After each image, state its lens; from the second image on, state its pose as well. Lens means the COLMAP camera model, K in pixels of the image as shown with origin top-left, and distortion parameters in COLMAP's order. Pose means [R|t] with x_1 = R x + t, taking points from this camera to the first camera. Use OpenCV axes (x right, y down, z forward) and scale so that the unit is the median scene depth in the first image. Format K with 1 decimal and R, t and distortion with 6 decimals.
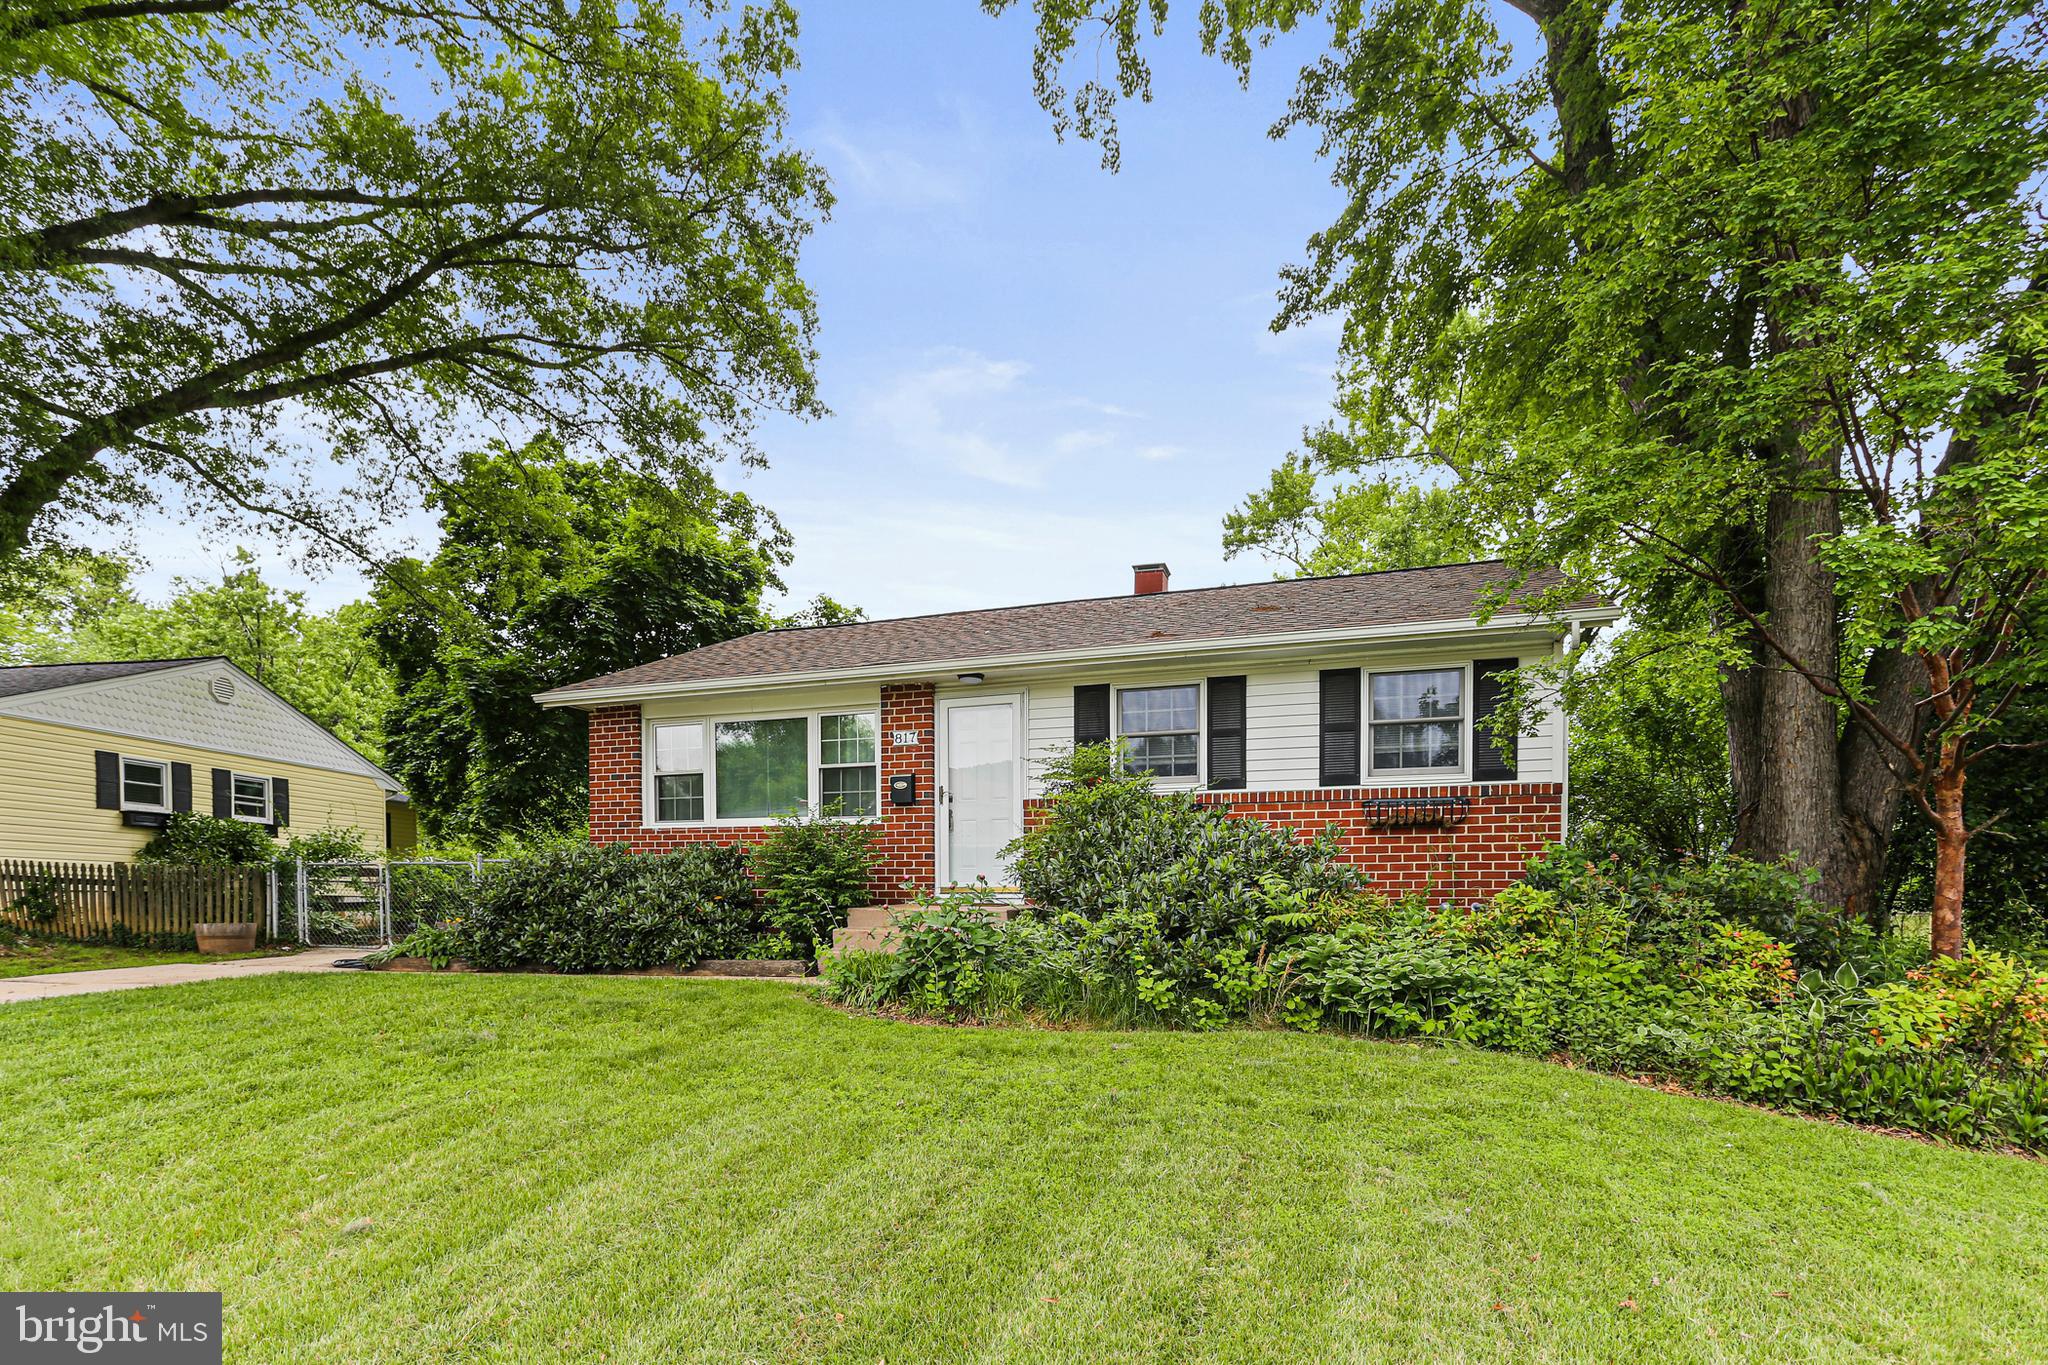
lens RADIAL K [[983.0, 0, 1024.7], [0, 983.0, 807.9], [0, 0, 1]] dist [-0.042821, 0.000048]
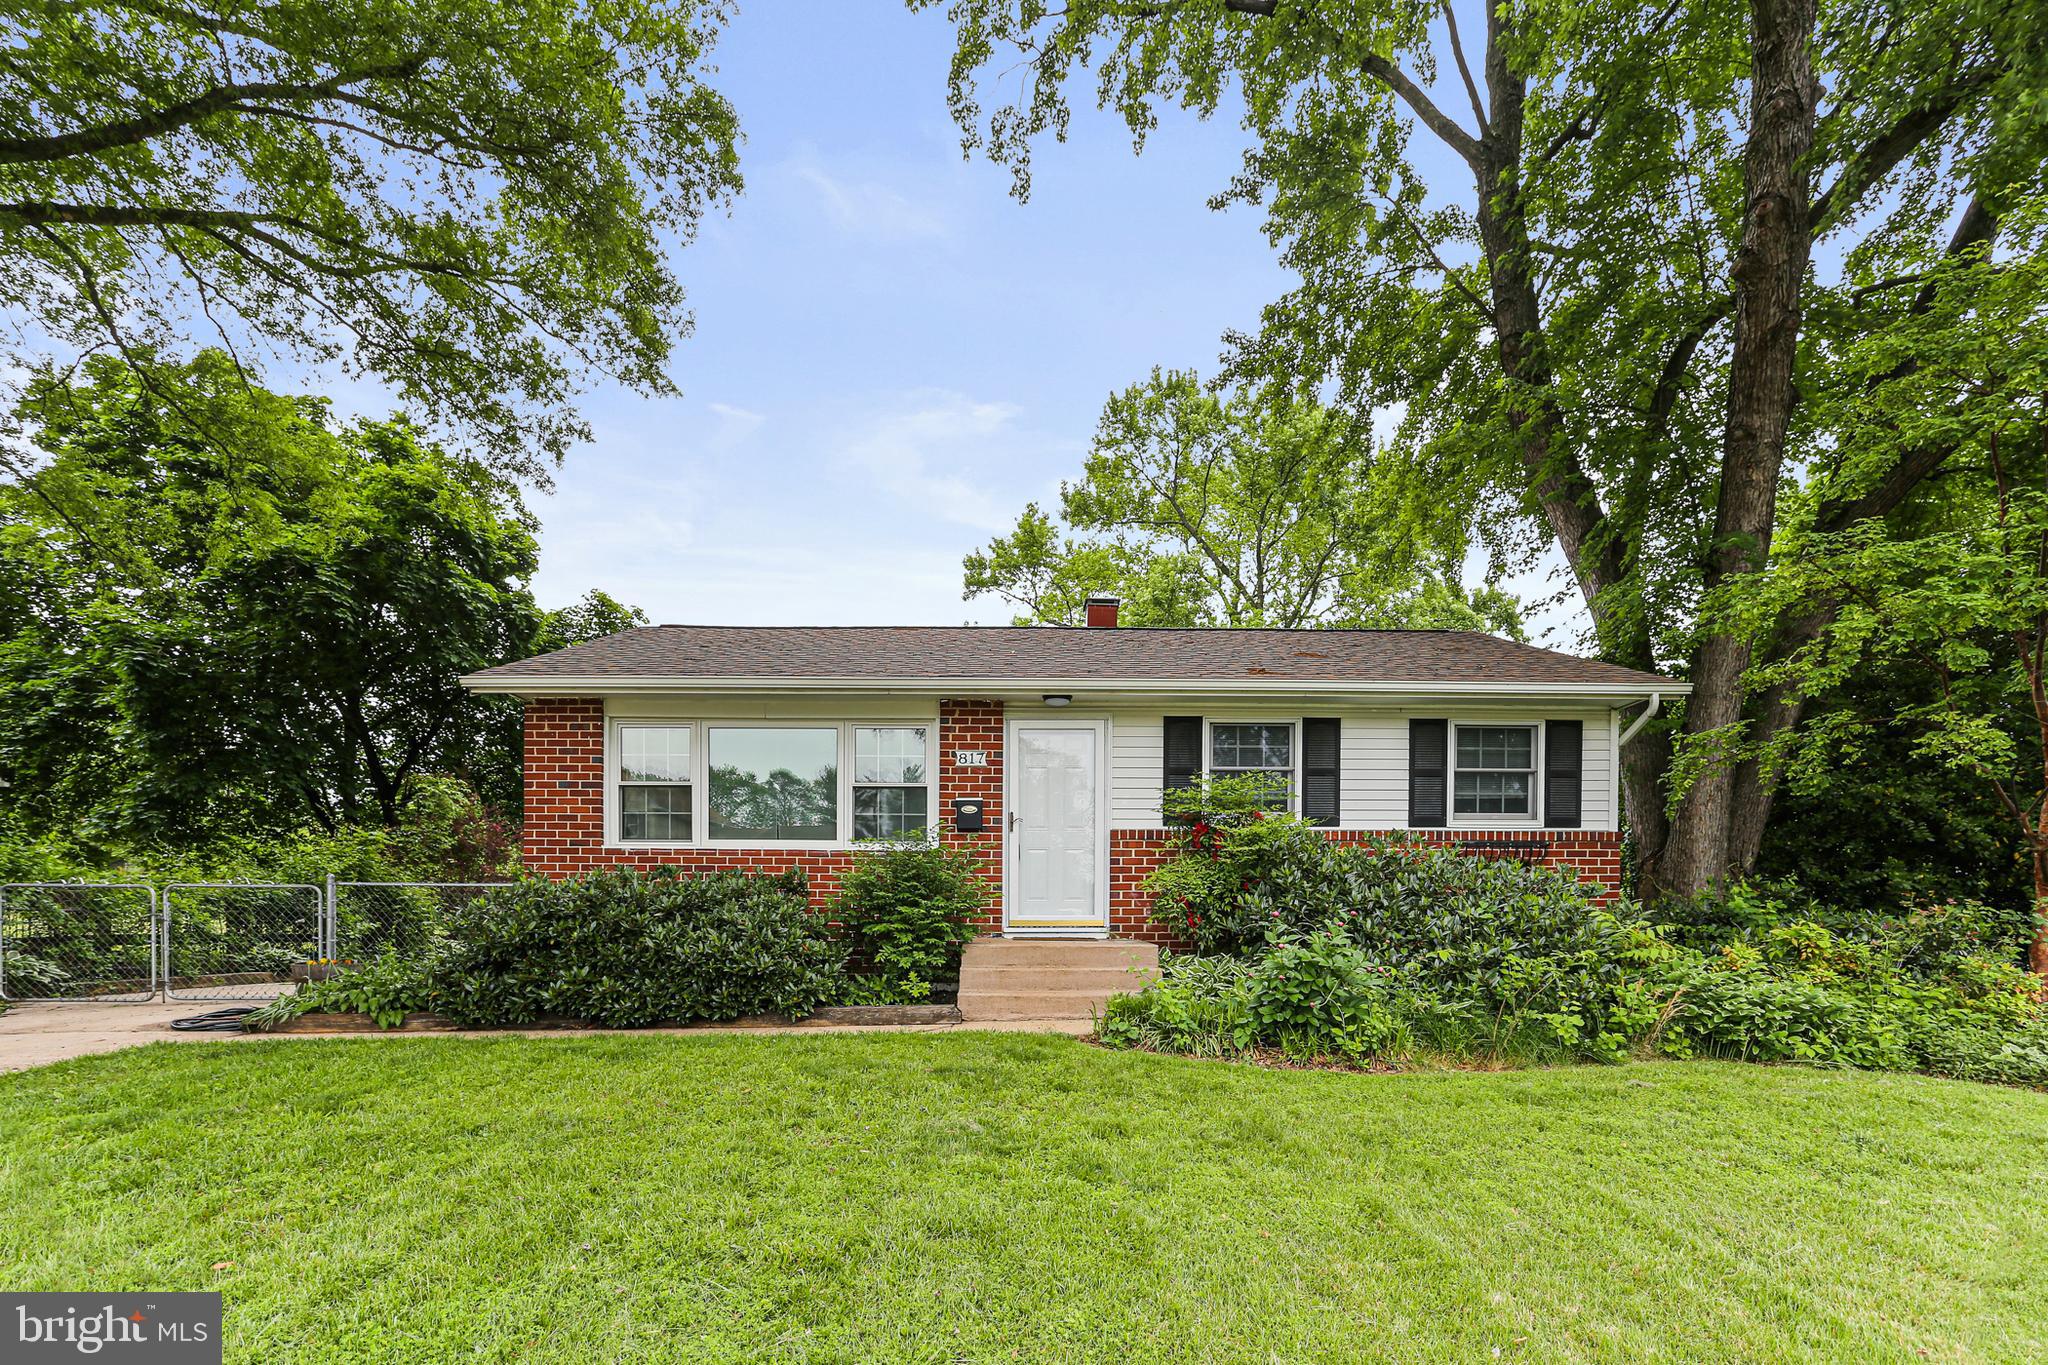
lens RADIAL K [[974.3, 0, 1021.5], [0, 974.3, 822.8], [0, 0, 1]] dist [-0.033878, 0.000909]
pose [[0.942945, 0.035661, 0.331033, -0.376325], [-0.029840, 0.999298, -0.022652, 0.008222], [-0.331609, 0.011481, 0.943347, 0.122994]]
